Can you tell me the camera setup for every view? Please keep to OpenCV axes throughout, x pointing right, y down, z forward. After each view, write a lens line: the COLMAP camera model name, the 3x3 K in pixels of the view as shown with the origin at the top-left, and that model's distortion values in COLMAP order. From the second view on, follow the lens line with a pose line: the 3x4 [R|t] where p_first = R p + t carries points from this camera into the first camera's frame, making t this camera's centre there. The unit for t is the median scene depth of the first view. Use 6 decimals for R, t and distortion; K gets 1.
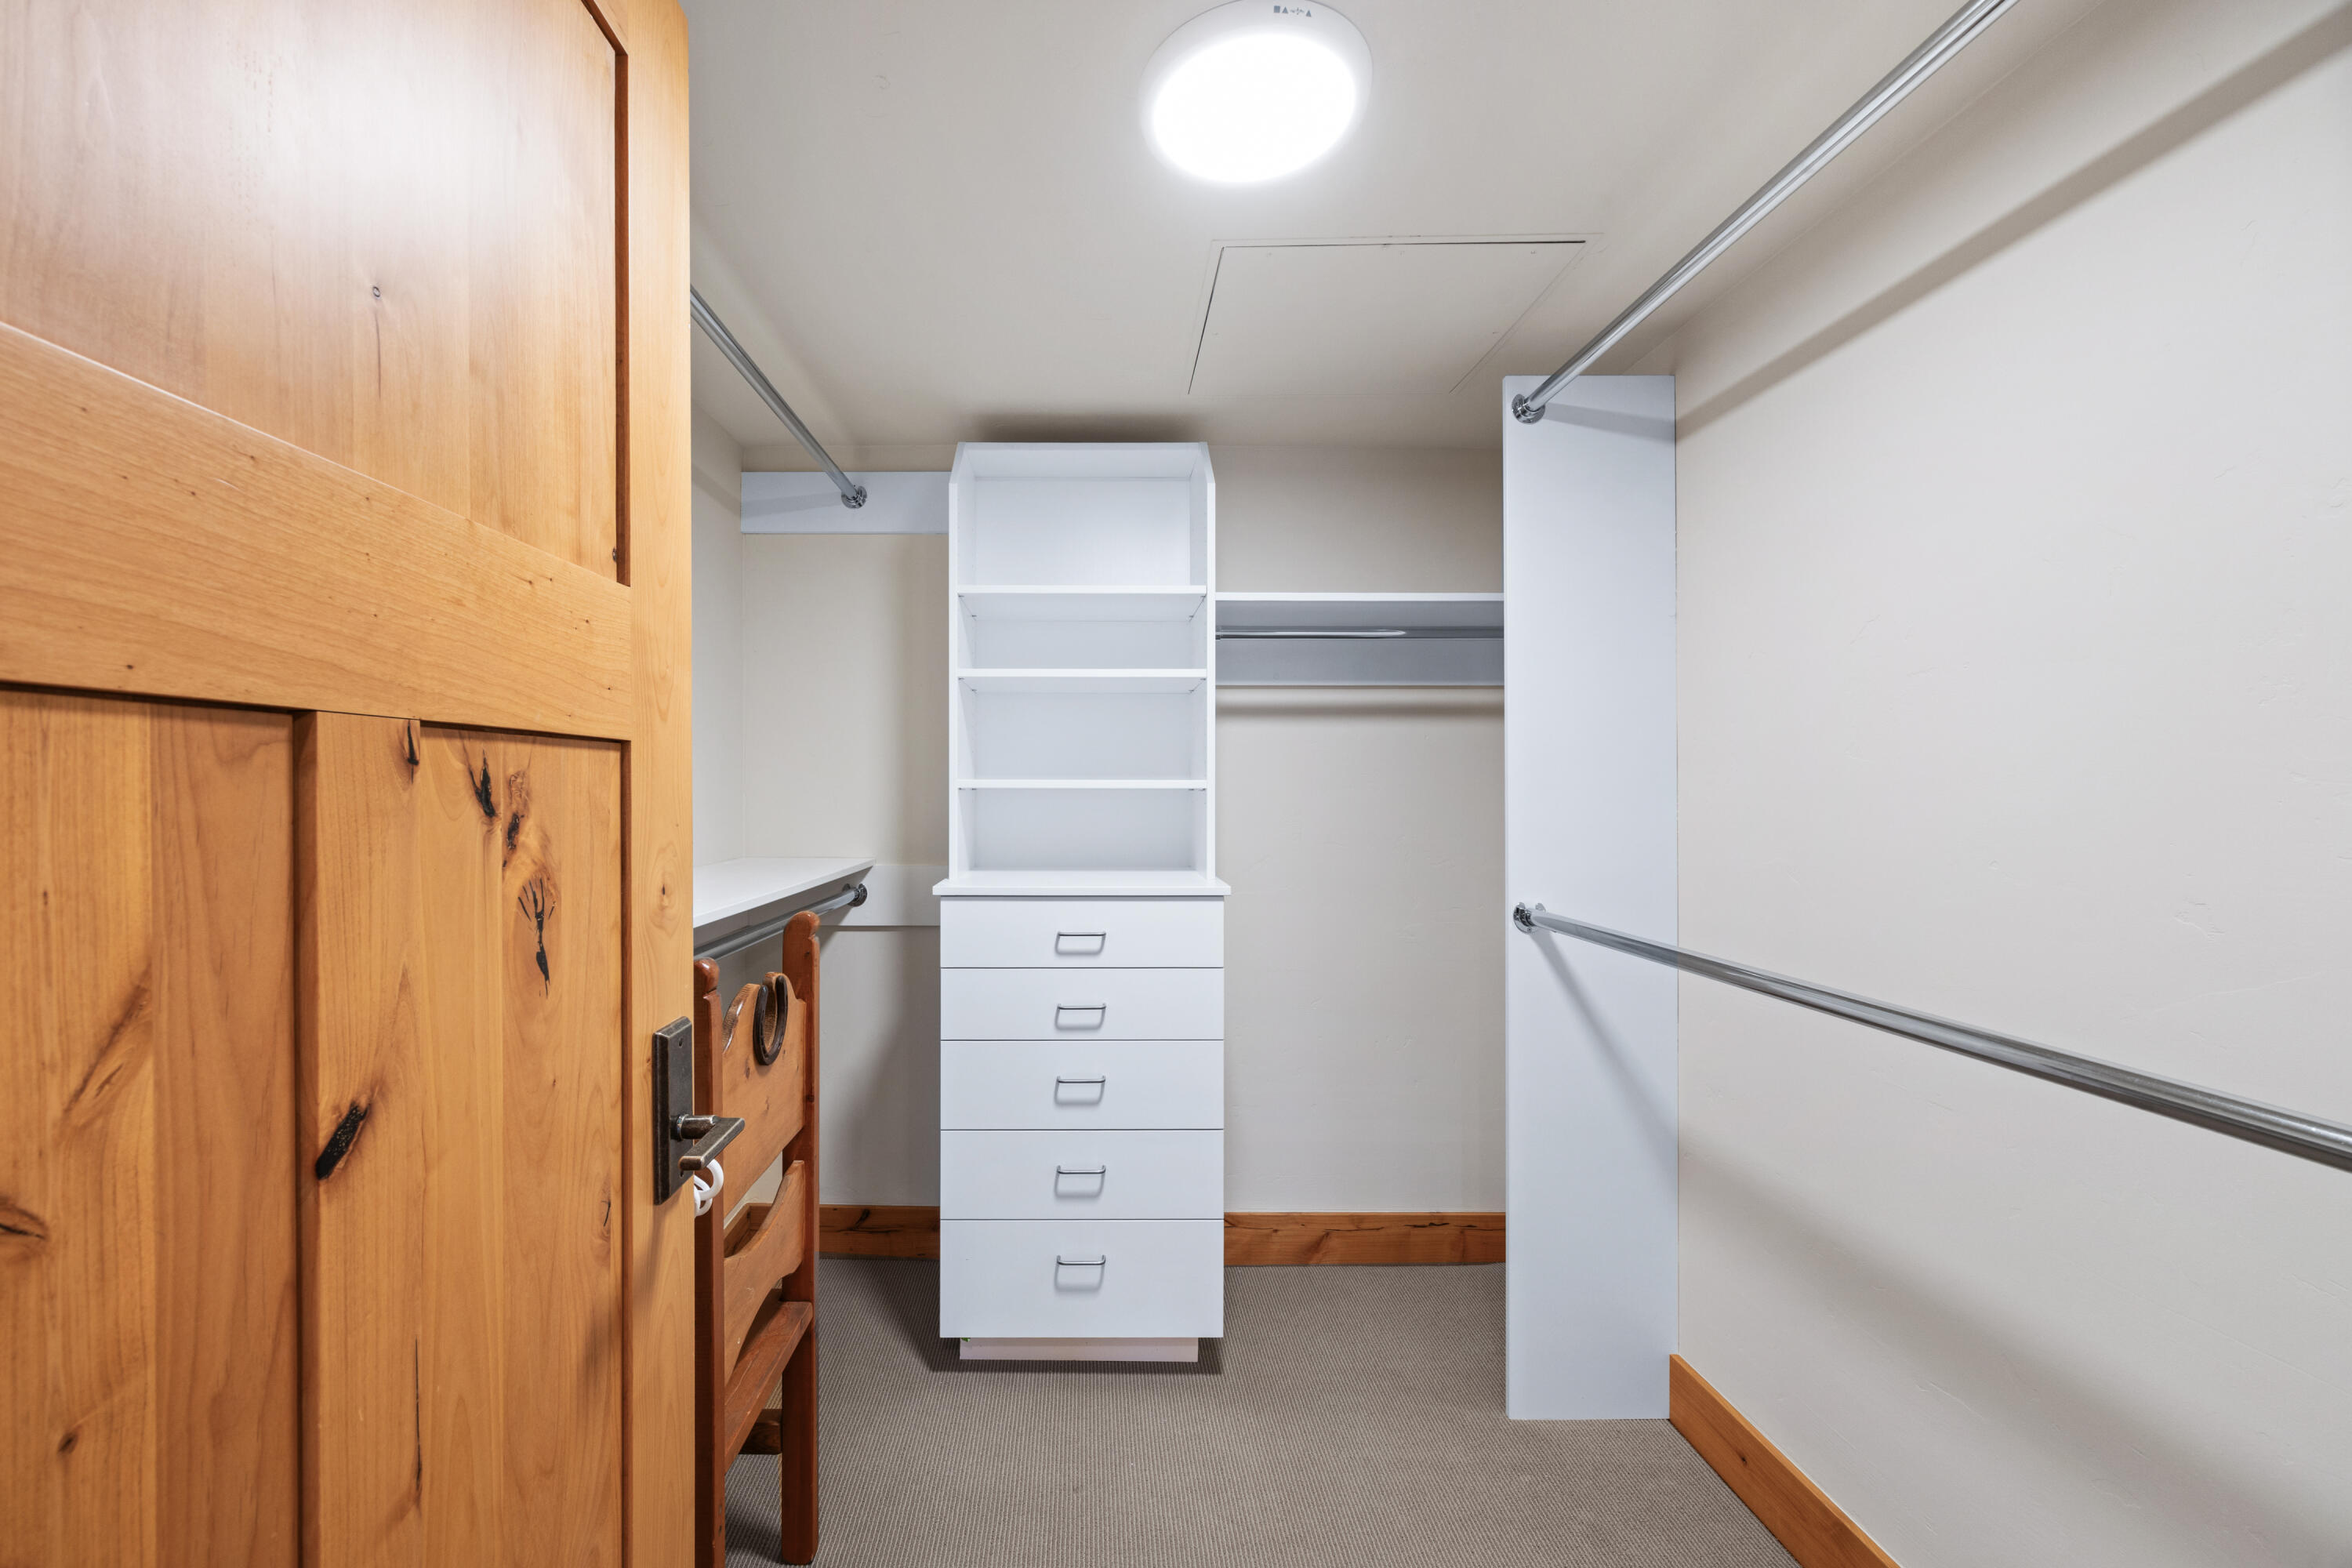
lens RADIAL K [[886.7, 0, 1095.5], [0, 886.7, 781.6], [0, 0, 1]] dist [-0.001295, -0.000028]
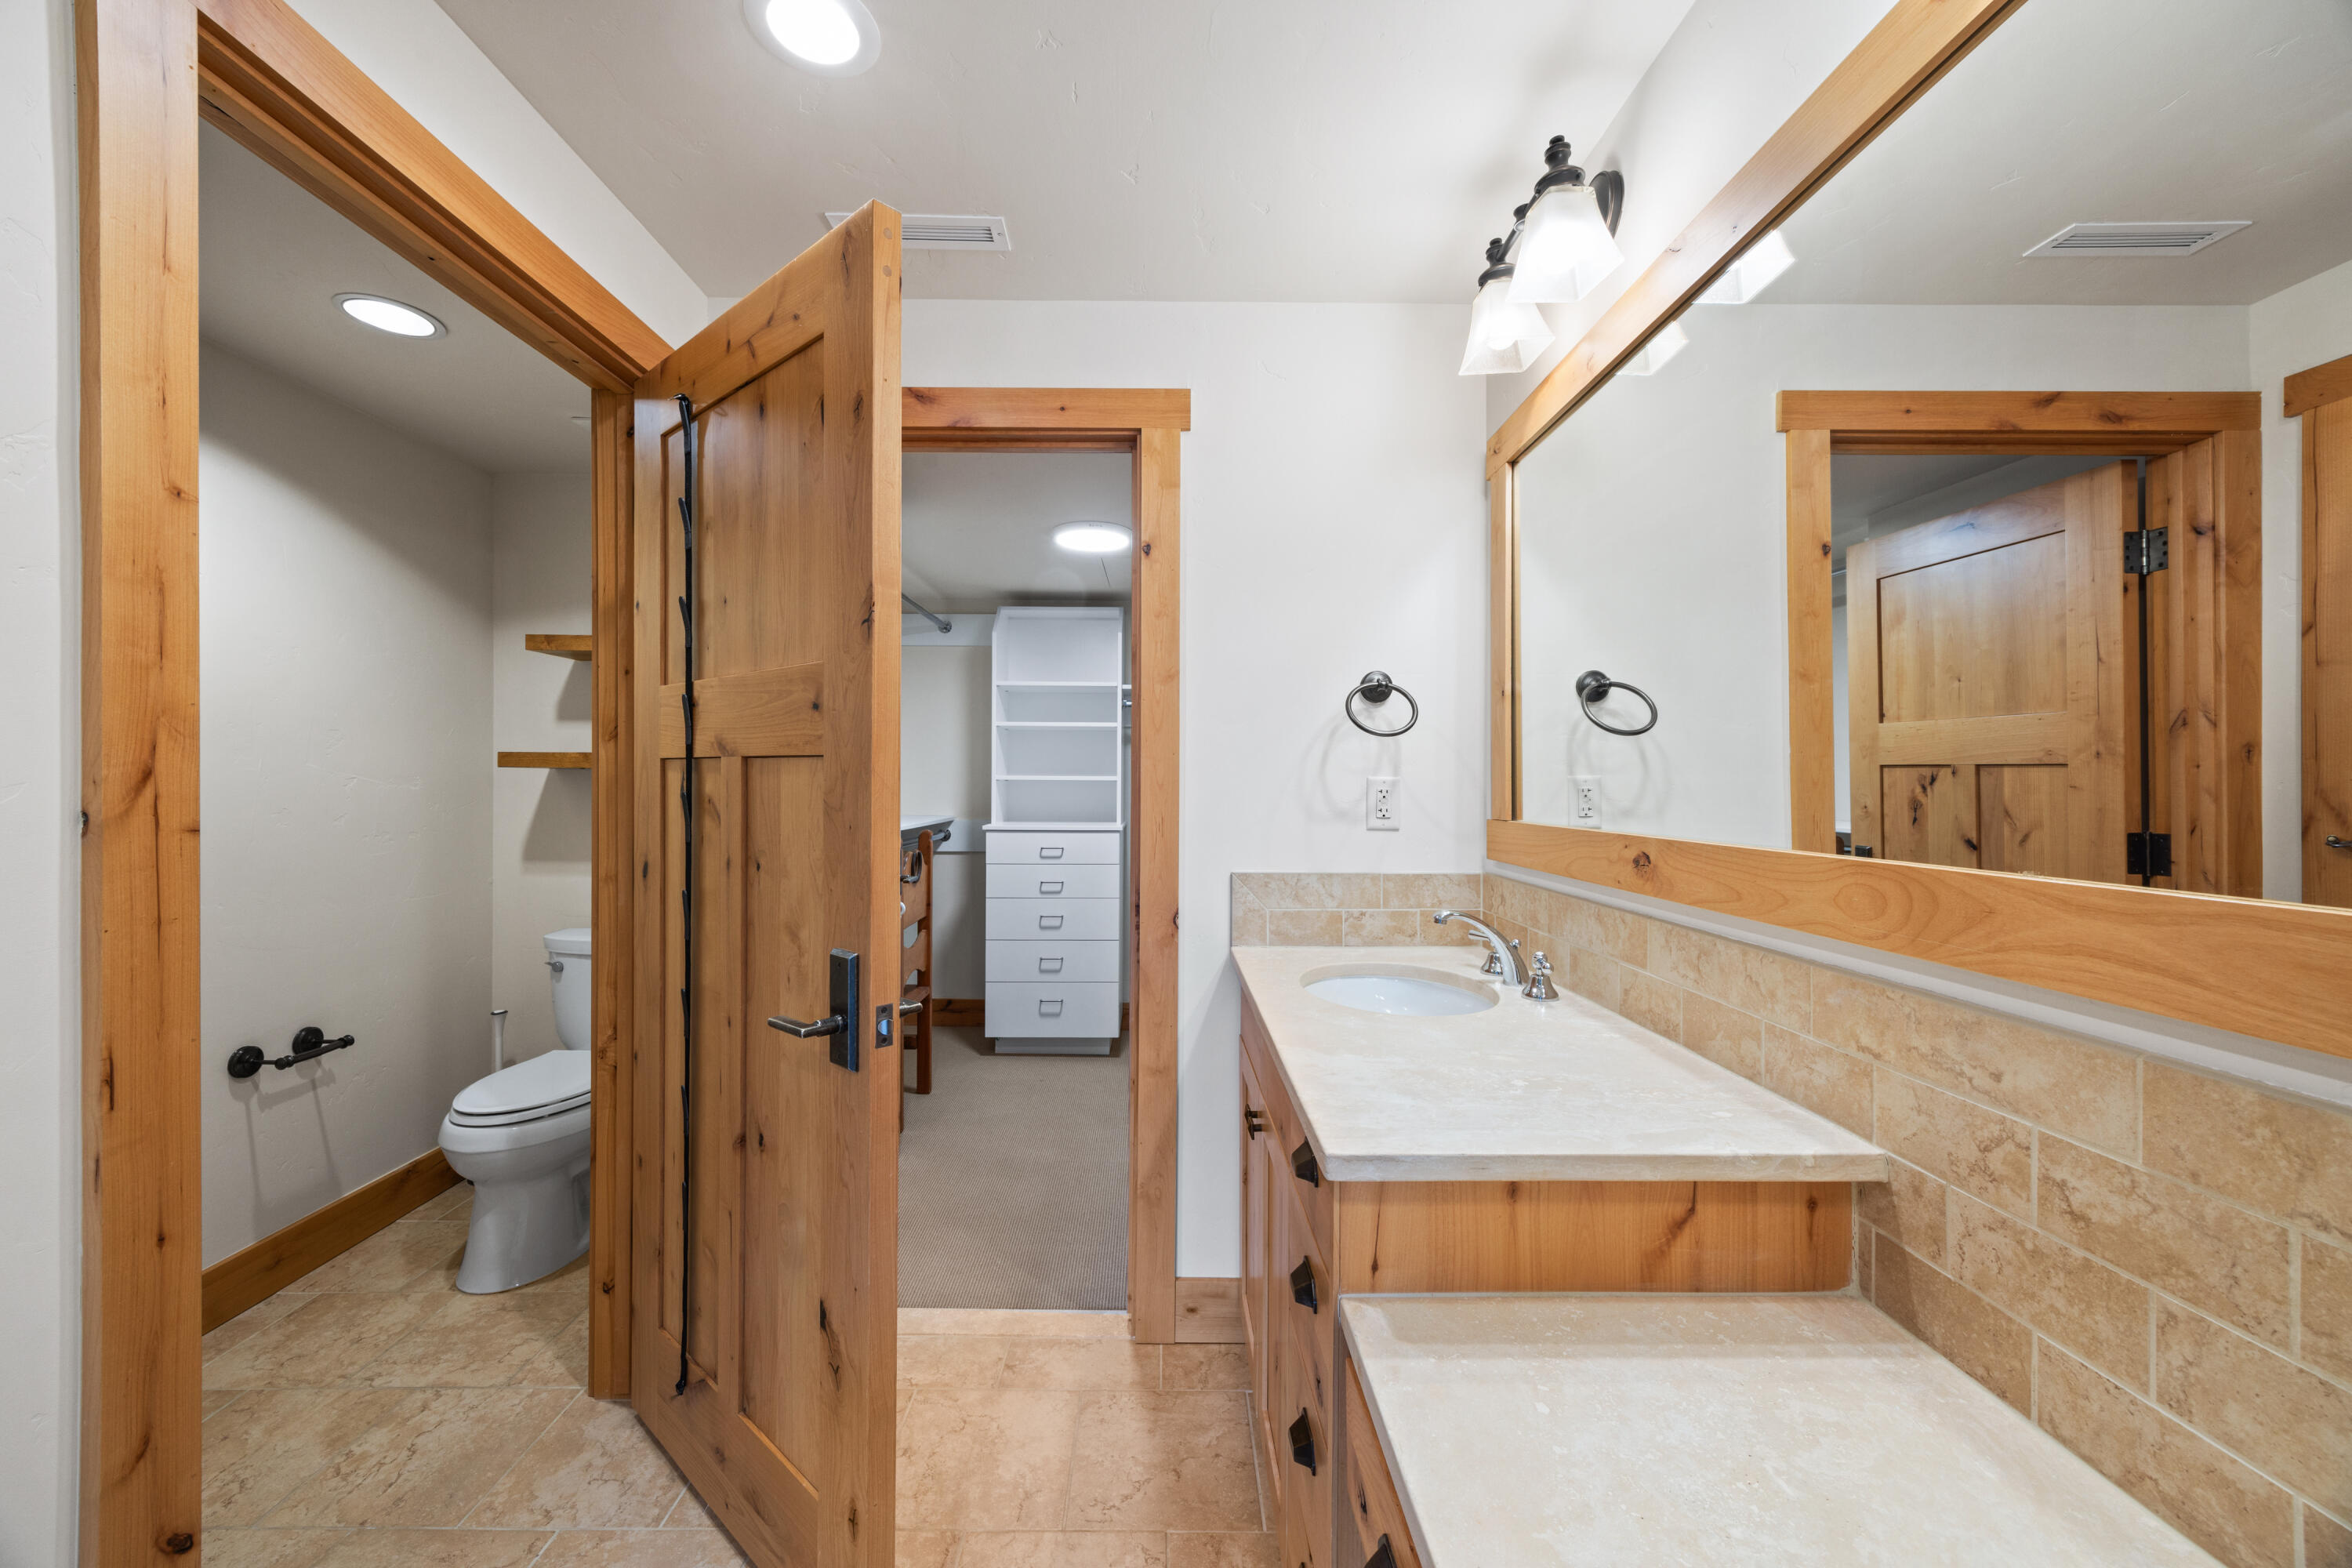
lens RADIAL K [[886.7, 0, 1169.8], [0, 886.7, 782.8], [0, 0, 1]] dist [-0.001295, -0.000028]
pose [[0.999992, 0.003864, 0.001311, 0.245338], [-0.003861, 0.999990, -0.002402, 0.017686], [-0.001320, 0.002397, 0.999996, -1.056233]]
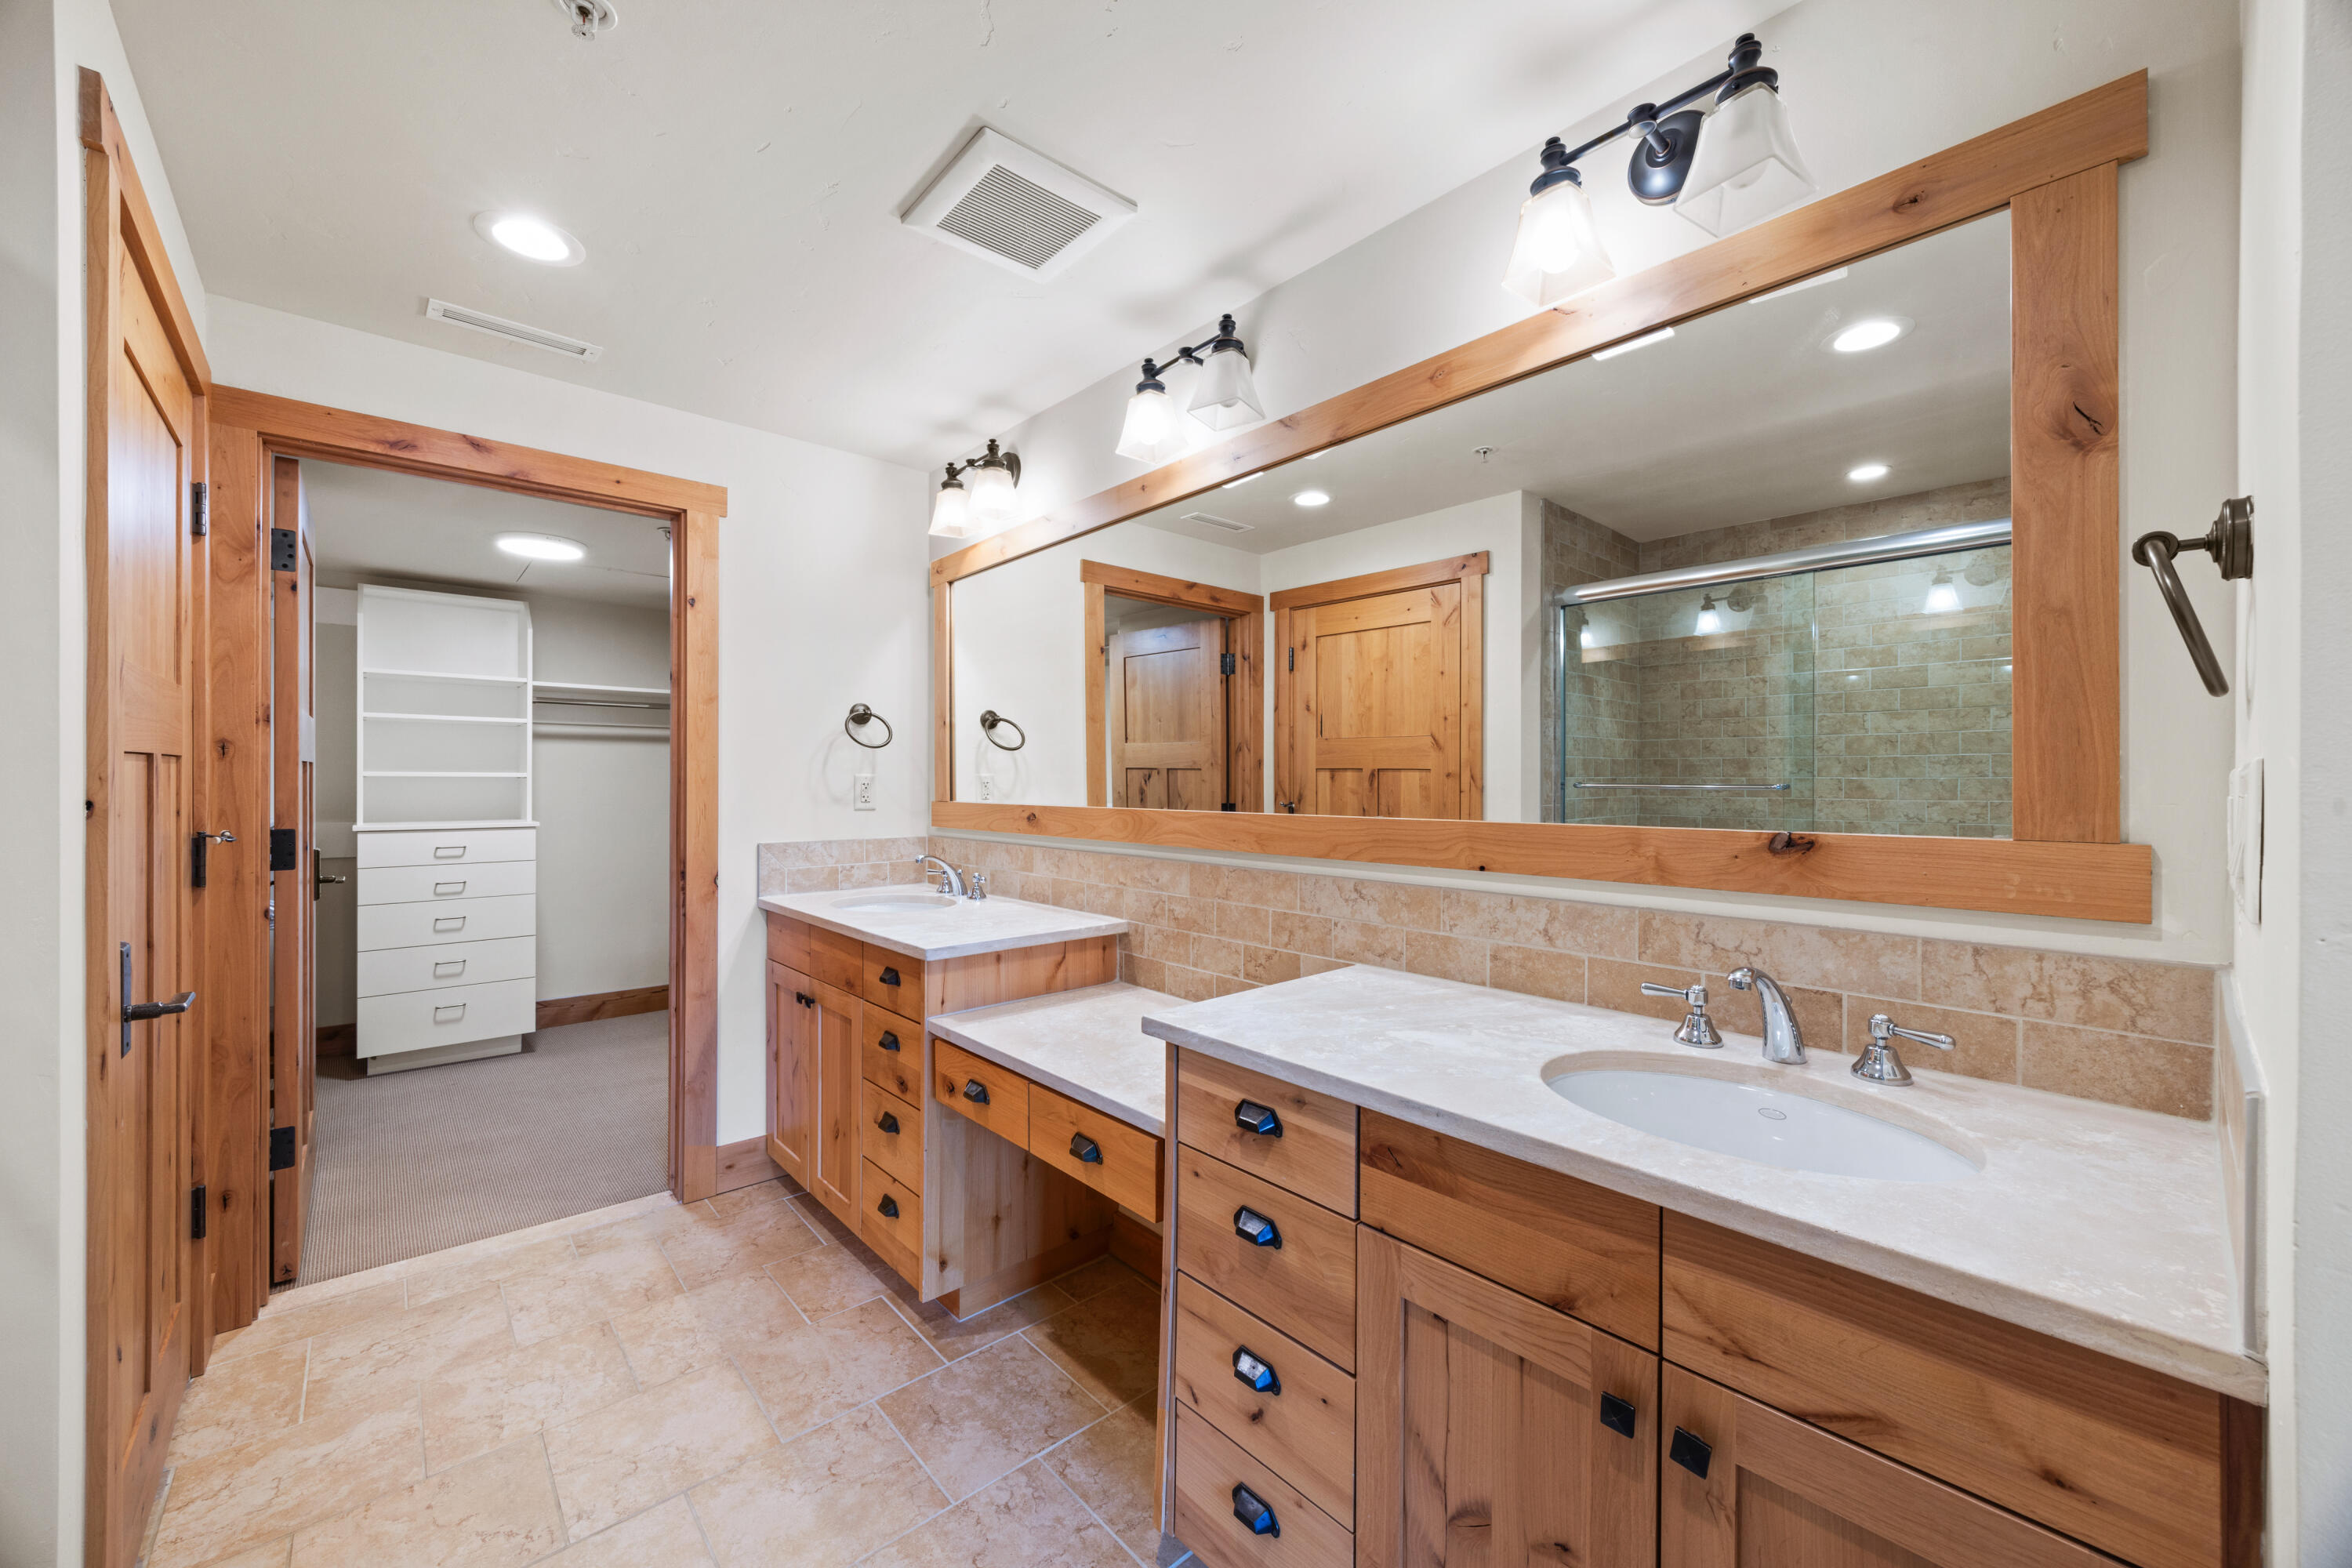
lens RADIAL K [[886.7, 0, 1172.1], [0, 886.7, 776.9], [0, 0, 1]] dist [-0.001295, -0.000028]
pose [[0.745868, 0.003643, 0.666084, -0.126691], [-0.000040, 0.999985, -0.005425, 0.019940], [-0.666094, 0.004020, 0.745857, -1.520553]]
